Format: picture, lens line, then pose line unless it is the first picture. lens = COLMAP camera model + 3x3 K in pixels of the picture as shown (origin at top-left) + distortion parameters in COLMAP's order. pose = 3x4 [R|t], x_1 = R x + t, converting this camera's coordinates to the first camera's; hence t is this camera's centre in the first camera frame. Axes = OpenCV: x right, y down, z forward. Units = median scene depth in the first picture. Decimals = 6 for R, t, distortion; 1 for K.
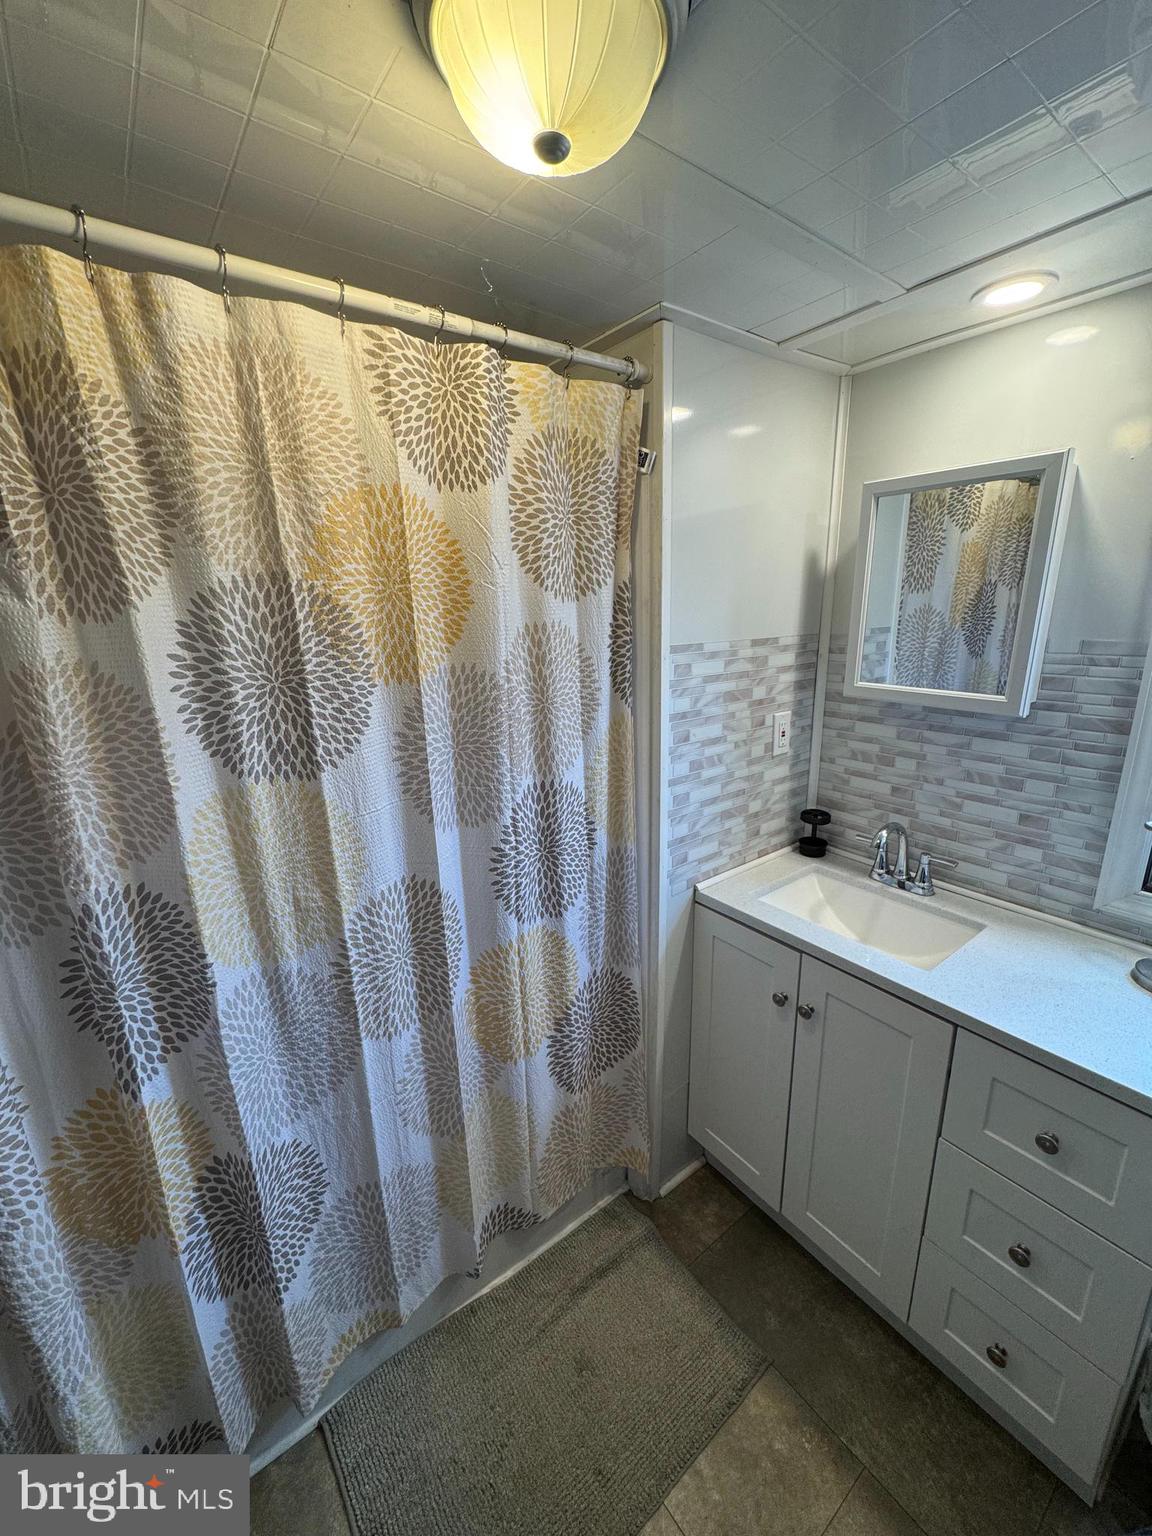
lens RADIAL K [[615.1, 0, 570.2], [0, 615.1, 768.4], [0, 0, 1]] dist [0.007223, -0.000538]
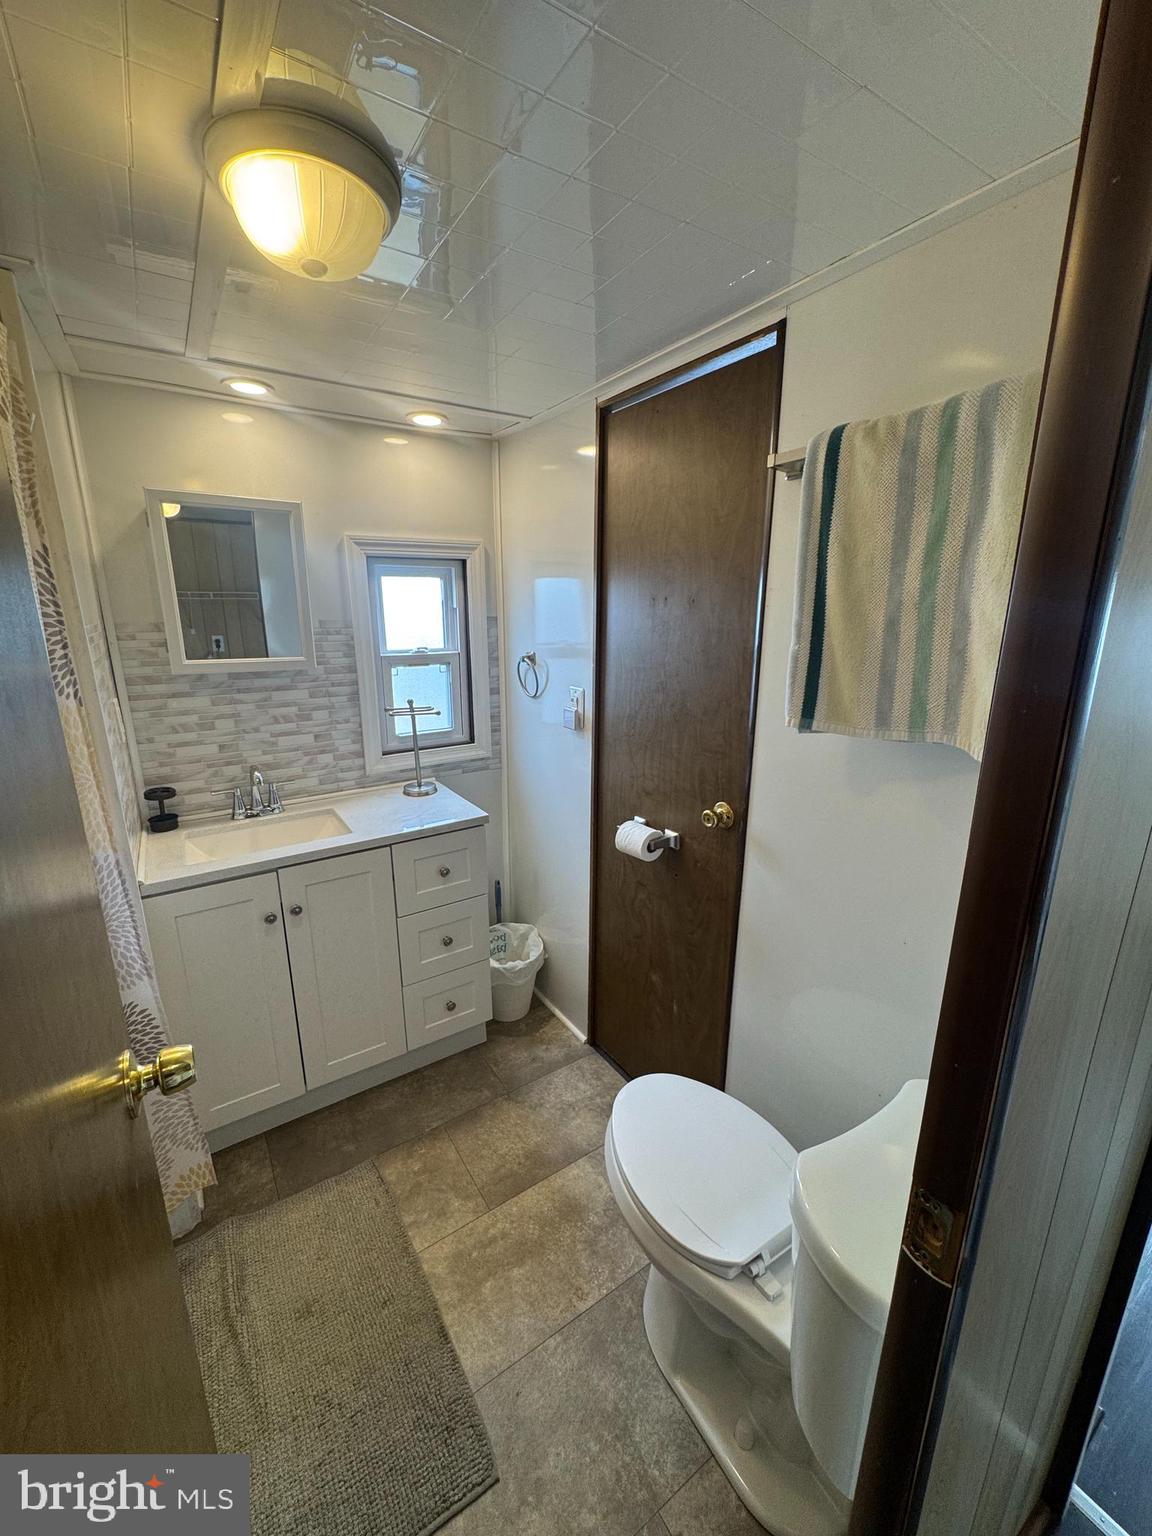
lens RADIAL K [[615.1, 0, 564.2], [0, 615.1, 767.7], [0, 0, 1]] dist [0.007223, -0.000538]
pose [[0.074787, -0.224869, 0.971515, -0.719181], [0.257338, 0.945596, 0.199060, 0.005177], [-0.963423, 0.235121, 0.128585, 0.224754]]
